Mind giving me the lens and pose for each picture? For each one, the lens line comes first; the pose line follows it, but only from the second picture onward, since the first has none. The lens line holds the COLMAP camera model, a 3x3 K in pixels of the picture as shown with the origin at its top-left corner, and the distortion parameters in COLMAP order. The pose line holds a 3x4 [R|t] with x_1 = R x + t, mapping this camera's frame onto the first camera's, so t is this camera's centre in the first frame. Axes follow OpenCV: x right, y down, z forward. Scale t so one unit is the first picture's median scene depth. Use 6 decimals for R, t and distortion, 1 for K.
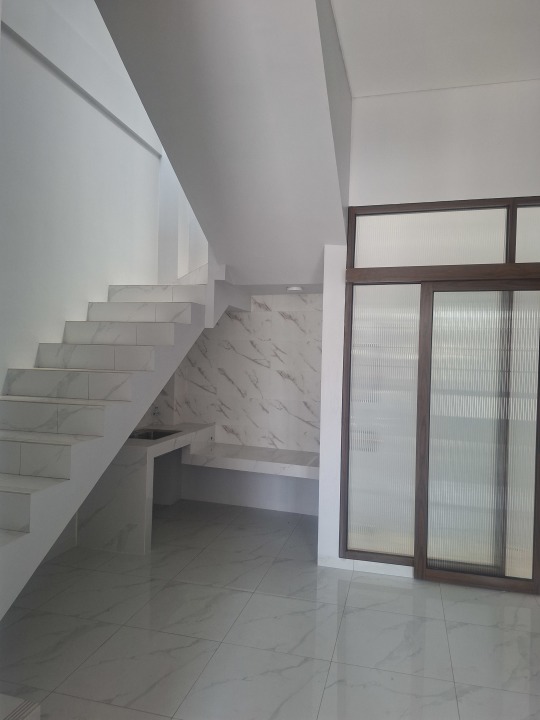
lens RADIAL K [[491.1, 0, 270.0], [0, 491.1, 360.0], [0, 0, 1]] dist [0.097398, -0.116130]
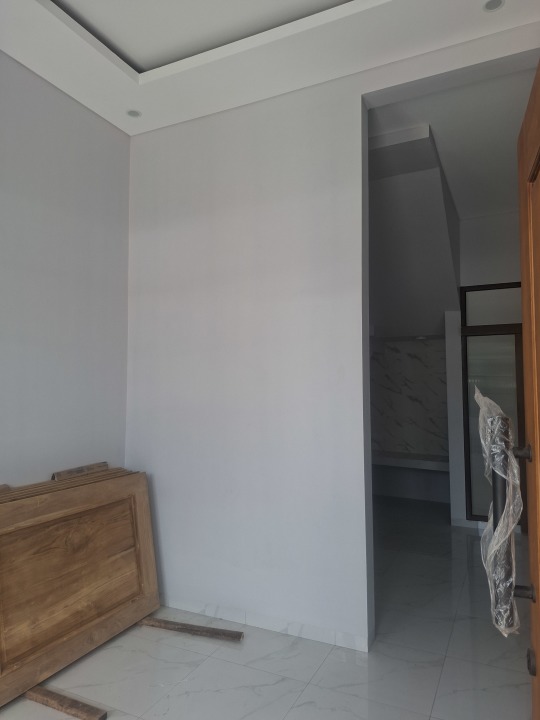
lens RADIAL K [[491.1, 0, 270.0], [0, 491.1, 360.0], [0, 0, 1]] dist [0.097398, -0.116130]
pose [[0.983469, -0.041700, -0.176210, -0.125528], [0.030637, 0.997412, -0.065048, 0.000213], [0.178467, 0.058574, 0.982201, -0.476604]]
